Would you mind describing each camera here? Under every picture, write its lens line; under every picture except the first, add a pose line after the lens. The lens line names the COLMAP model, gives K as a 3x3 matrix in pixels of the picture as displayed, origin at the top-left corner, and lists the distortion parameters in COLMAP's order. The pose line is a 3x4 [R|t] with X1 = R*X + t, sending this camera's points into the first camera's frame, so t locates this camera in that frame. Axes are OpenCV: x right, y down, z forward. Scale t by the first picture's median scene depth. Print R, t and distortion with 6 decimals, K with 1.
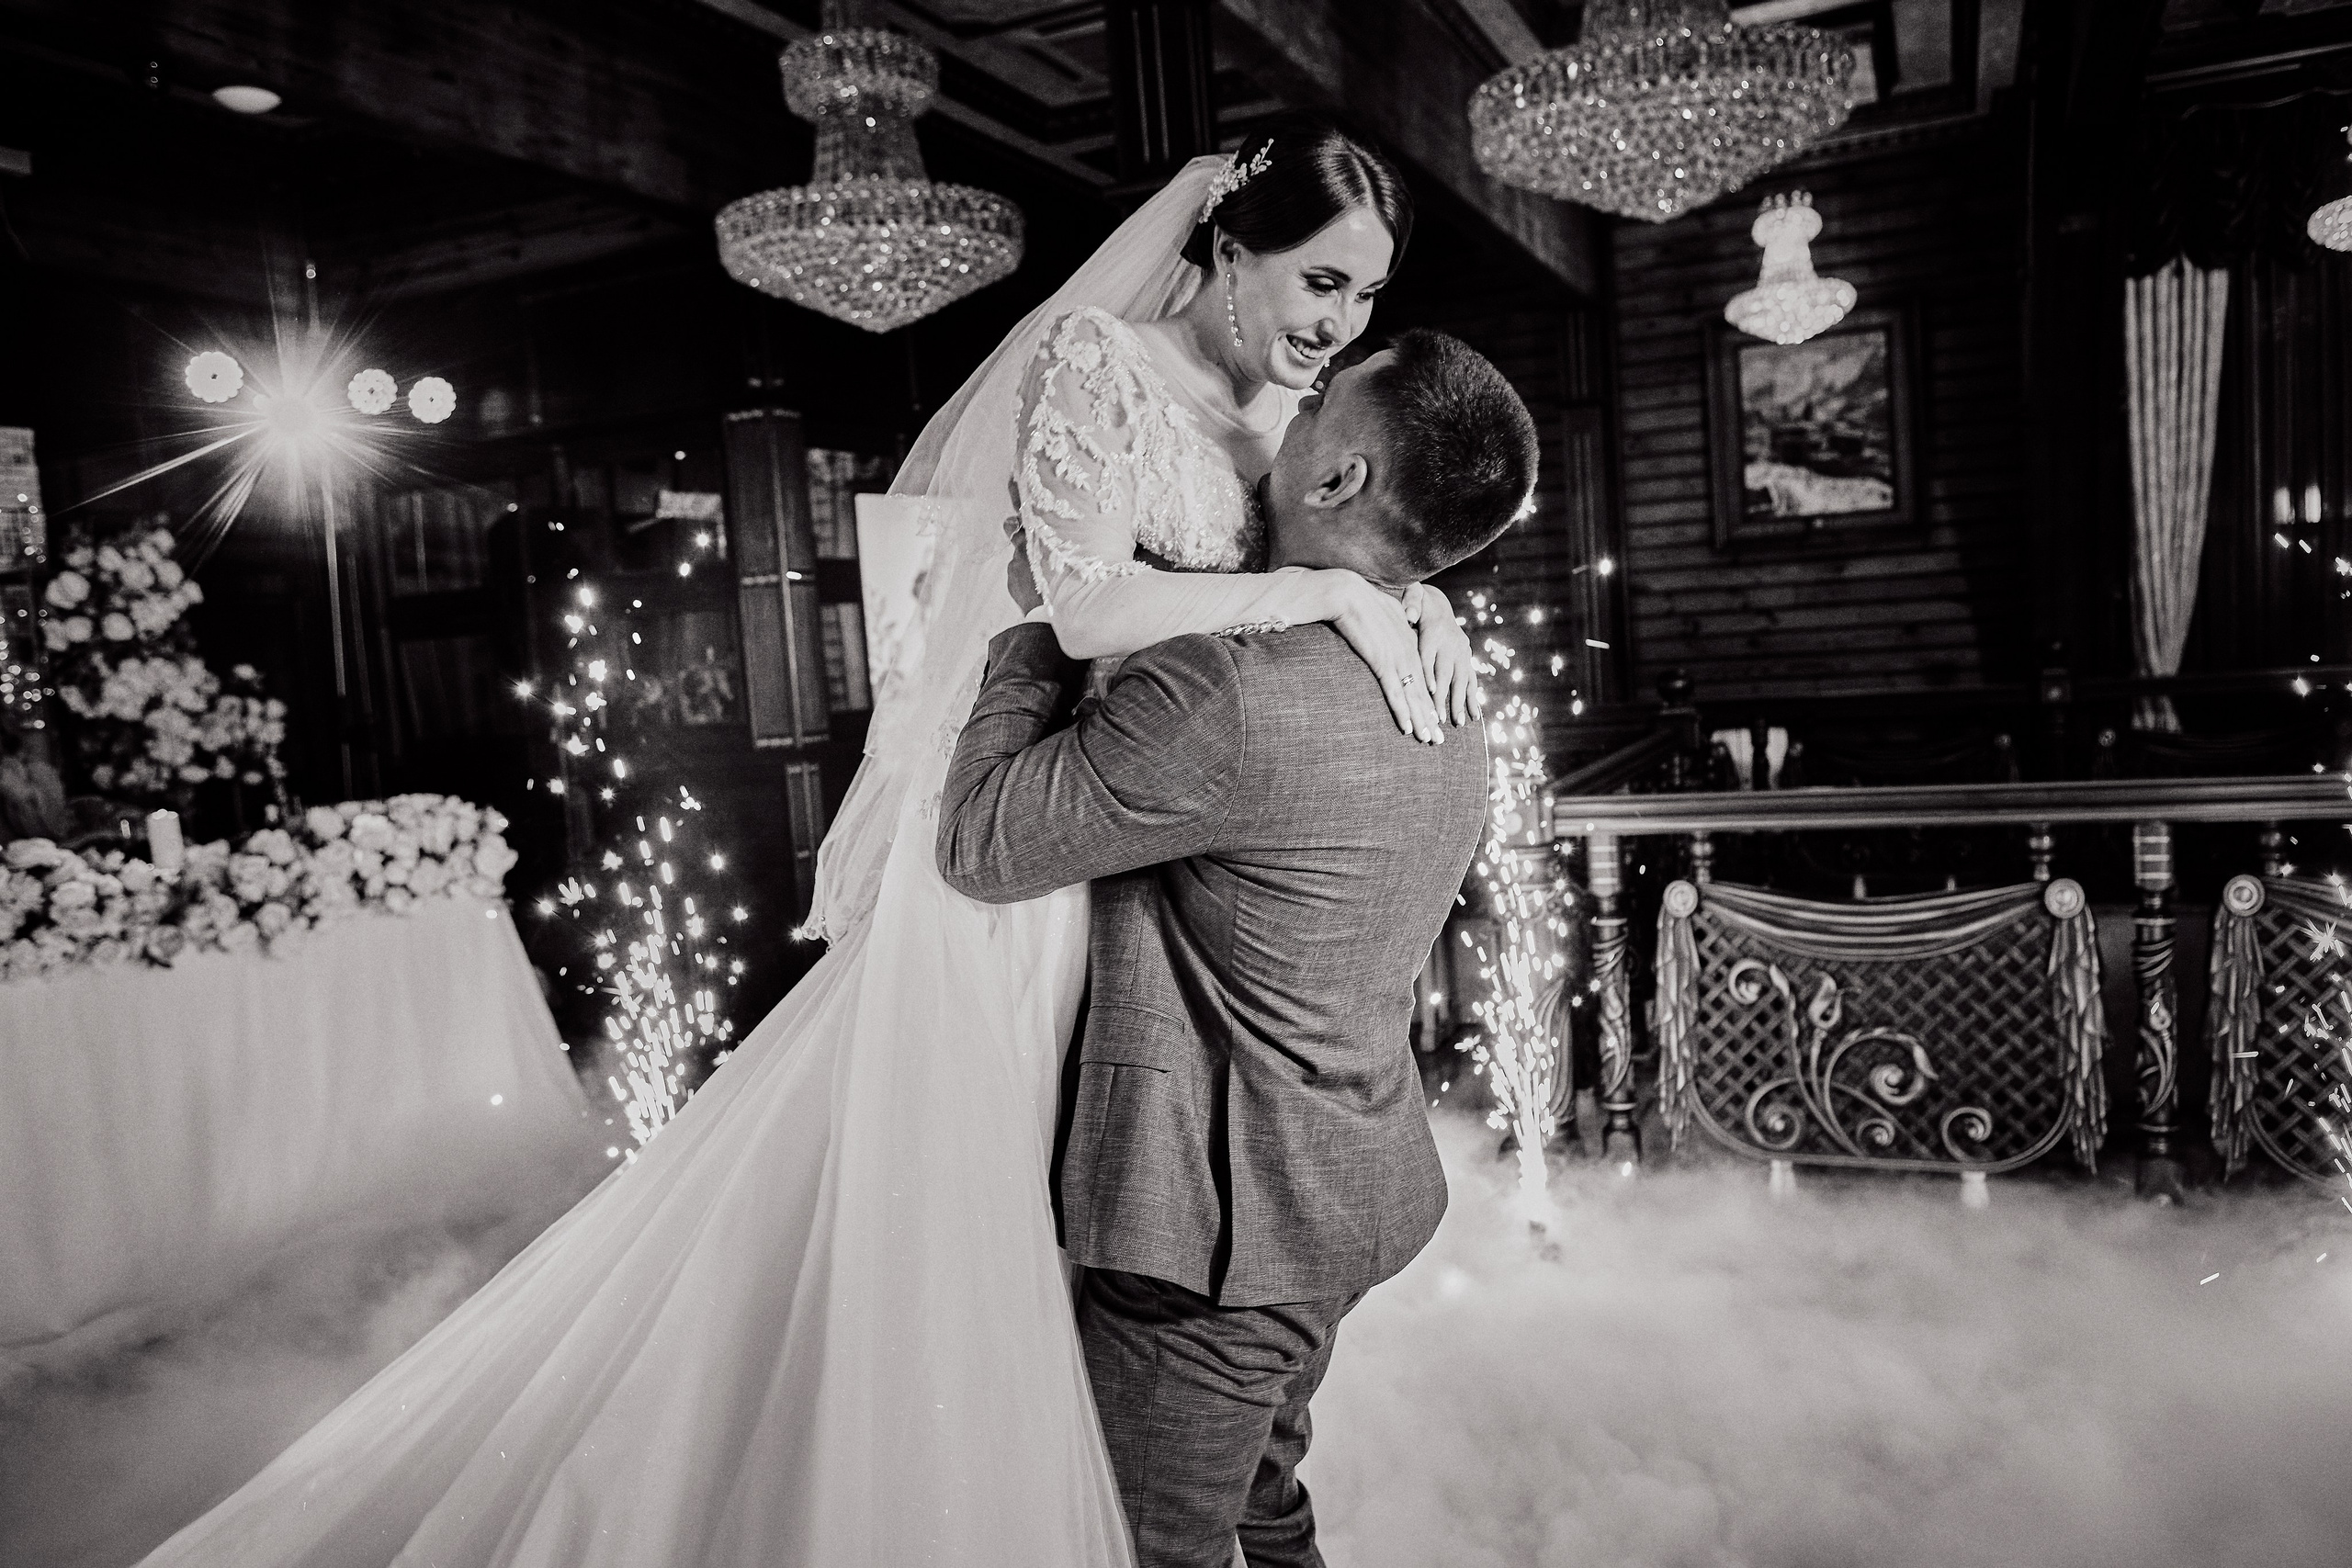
lens RADIAL K [[1720.9, 0, 1163.6], [0, 1720.9, 793.3], [0, 0, 1]] dist [-0.011759, 0.002313]
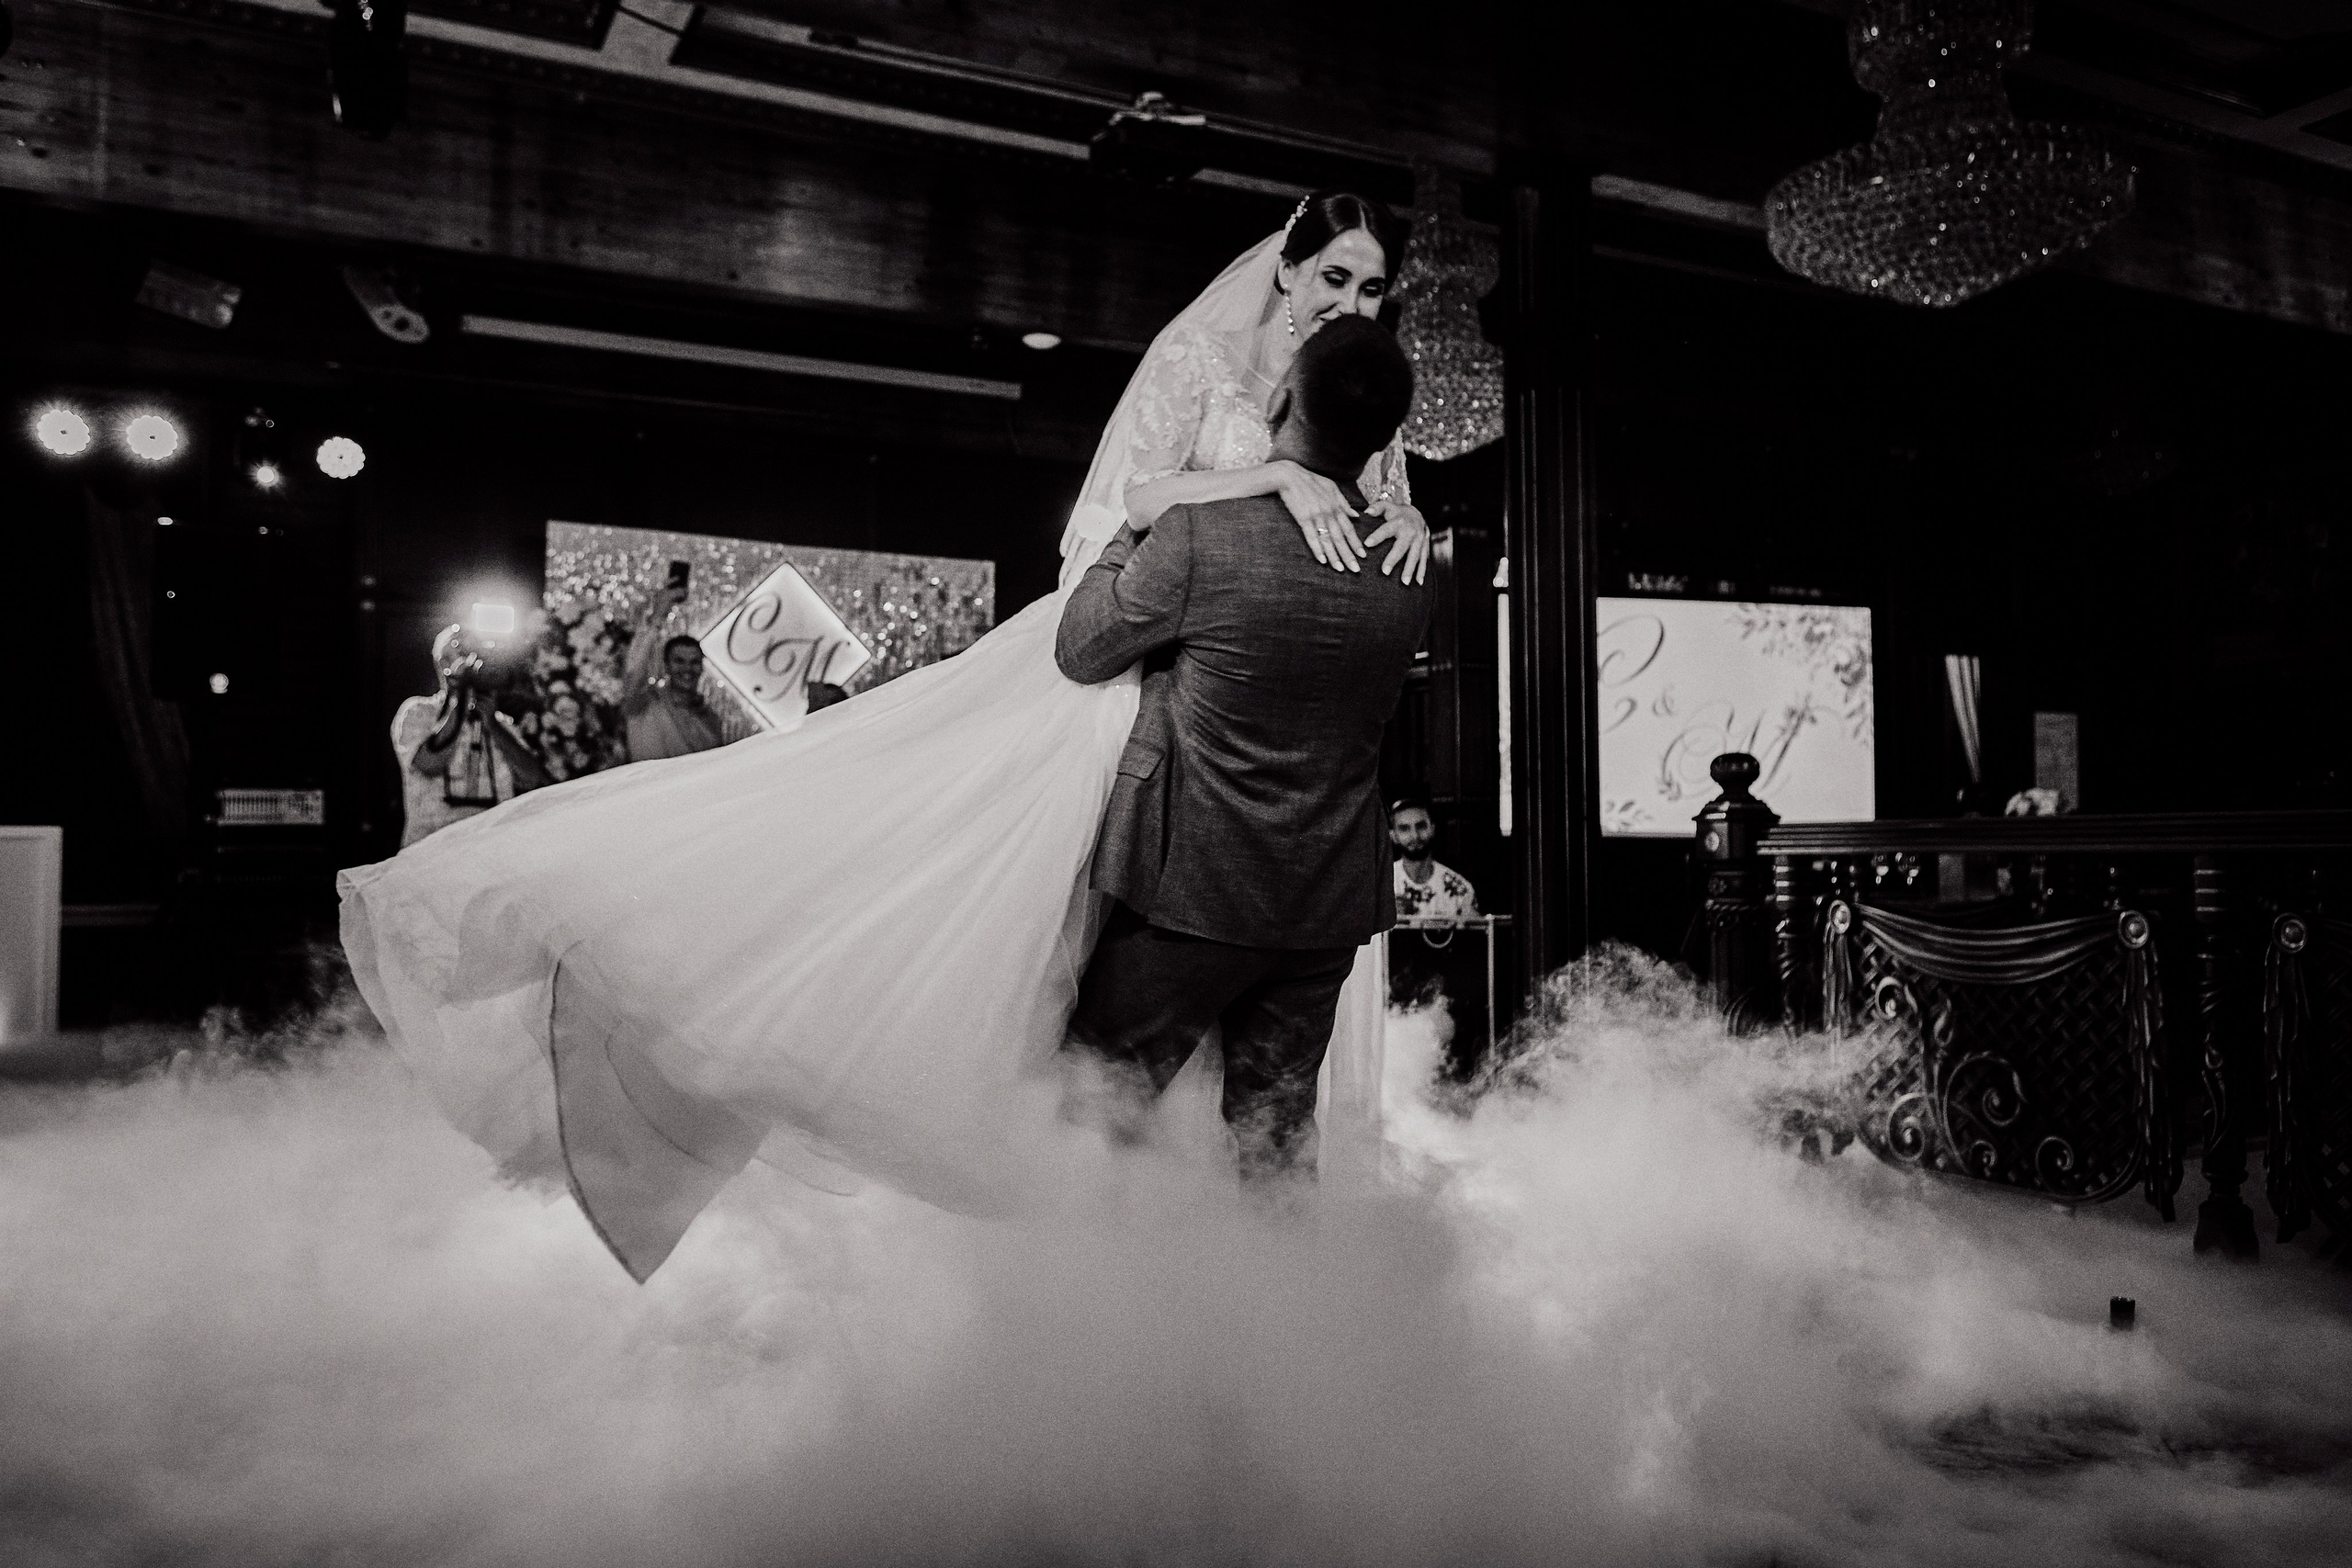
lens RADIAL K [[1720.9, 0, 1180.3], [0, 1720.9, 784.4], [0, 0, 1]] dist [-0.011759, 0.002313]
pose [[0.782832, 0.045064, -0.620599, 0.448669], [-0.103862, 0.992845, -0.058919, 0.059337], [0.613503, 0.110580, 0.781912, -0.079680]]
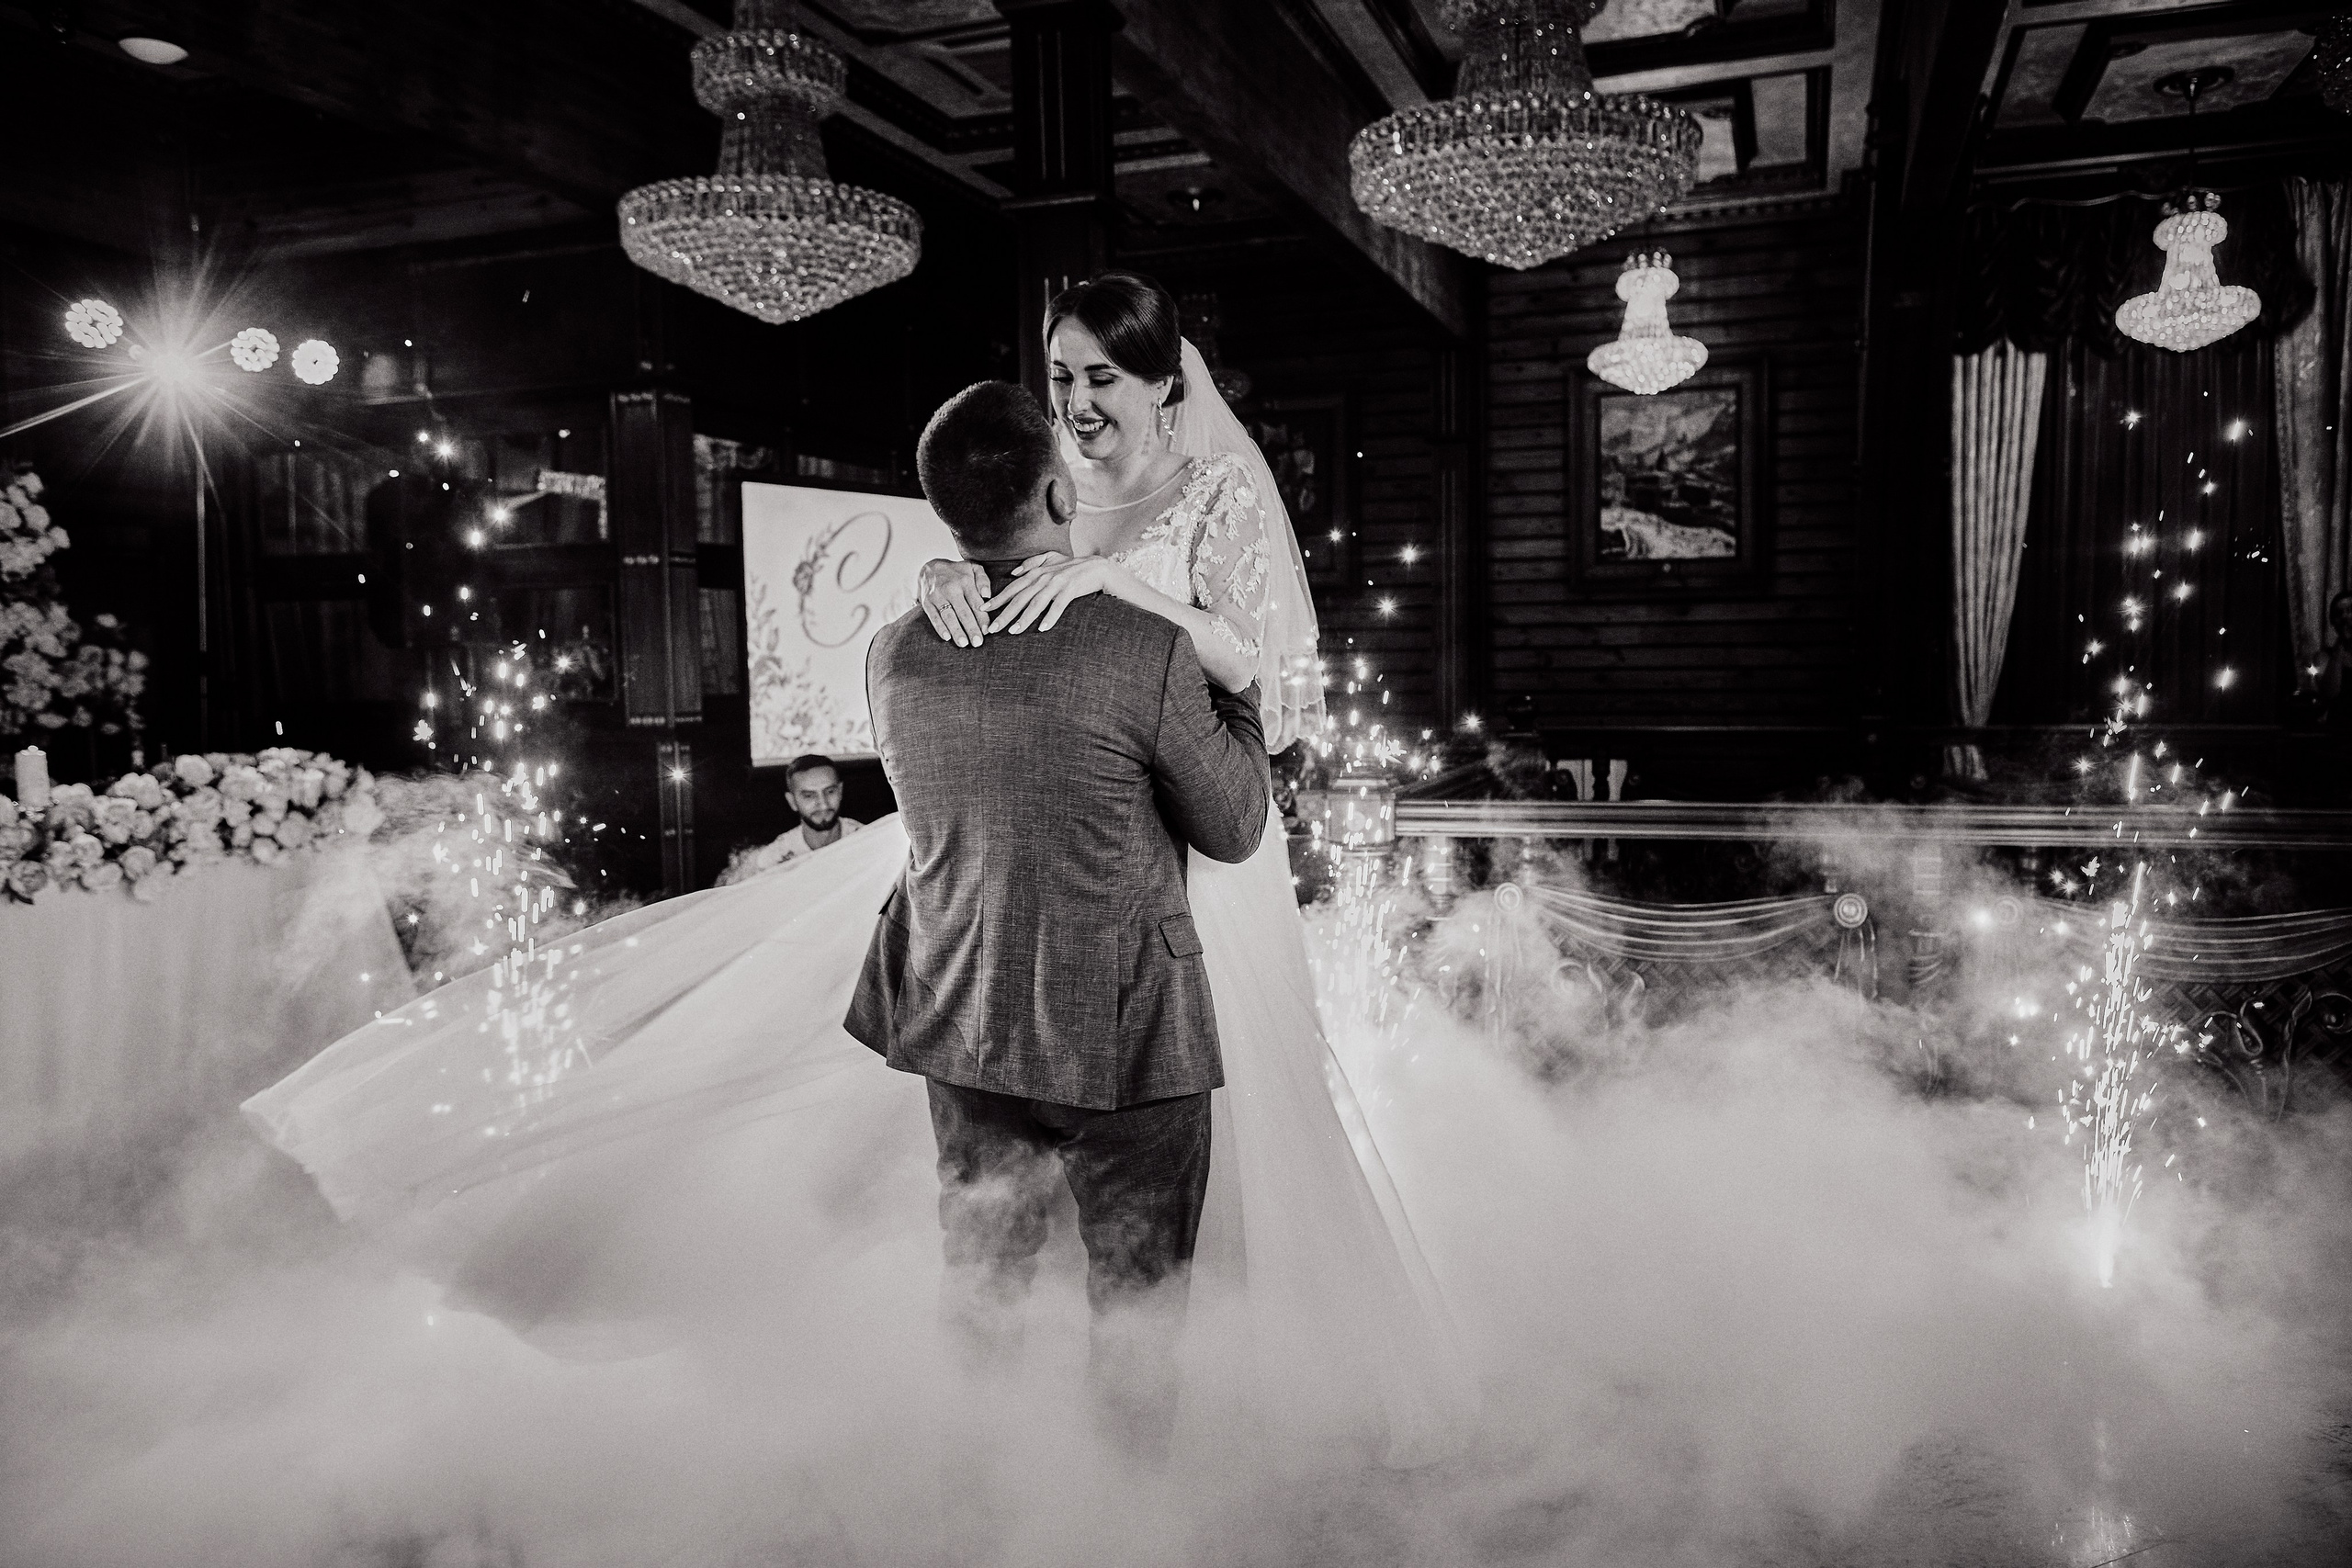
lens RADIAL K [[1720.9, 0, 1166.2], [0, 1720.9, 800.2], [0, 0, 1]] dist [-0.011759, 0.002313]
pose [[0.995899, 0.047909, 0.076749, 0.002563], [-0.047347, 0.998837, -0.009127, 0.013542], [-0.077097, 0.005455, 0.997009, -0.038066]]
